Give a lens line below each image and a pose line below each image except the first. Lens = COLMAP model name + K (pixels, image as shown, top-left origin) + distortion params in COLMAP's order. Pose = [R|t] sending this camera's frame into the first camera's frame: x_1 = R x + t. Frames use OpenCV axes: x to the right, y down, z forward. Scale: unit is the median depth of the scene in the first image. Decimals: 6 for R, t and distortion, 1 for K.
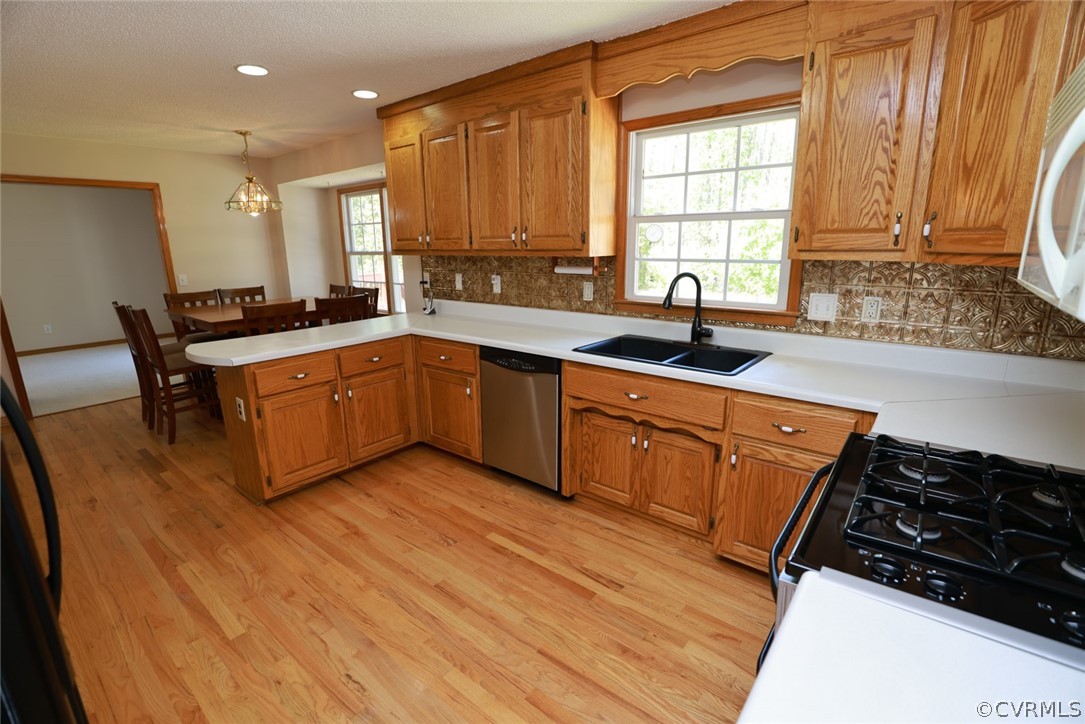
lens RADIAL K [[495.6, 0, 547.8], [0, 495.6, 364.4], [0, 0, 1]] dist [-0.033957, 0.003924]
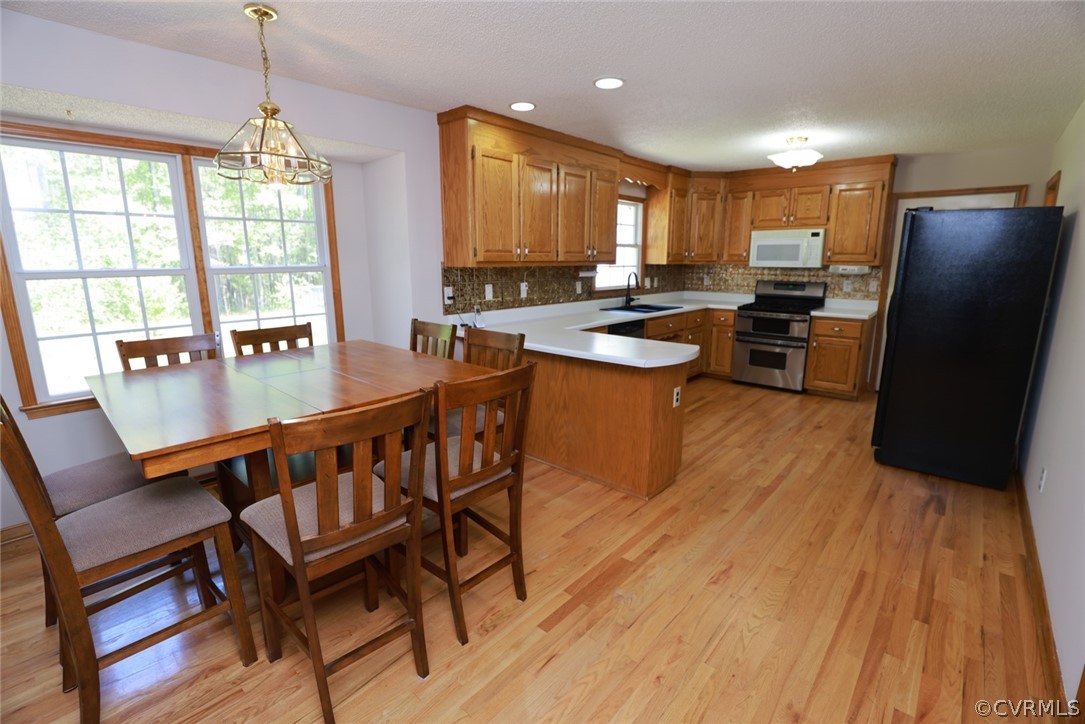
lens RADIAL K [[488.7, 0, 542.5], [0, 488.7, 364.5], [0, 0, 1]] dist [-0.040401, 0.000076]
pose [[0.047530, -0.201307, 0.978374, -1.577548], [0.239317, 0.953249, 0.184511, -0.240542], [-0.969777, 0.225372, 0.093484, 1.074107]]
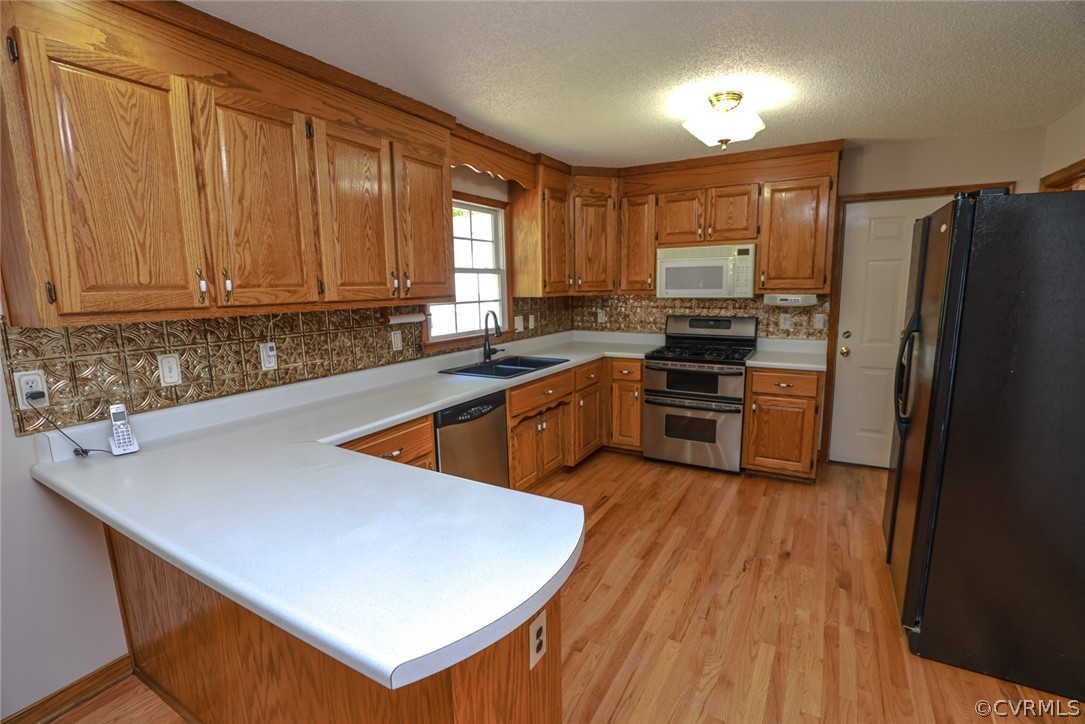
lens RADIAL K [[495.6, 0, 547.8], [0, 495.6, 364.4], [0, 0, 1]] dist [-0.033957, 0.003924]
pose [[-0.160493, -0.145733, 0.976219, -0.949930], [0.250633, 0.950606, 0.183114, -0.215977], [-0.954686, 0.274061, -0.116041, 0.886920]]
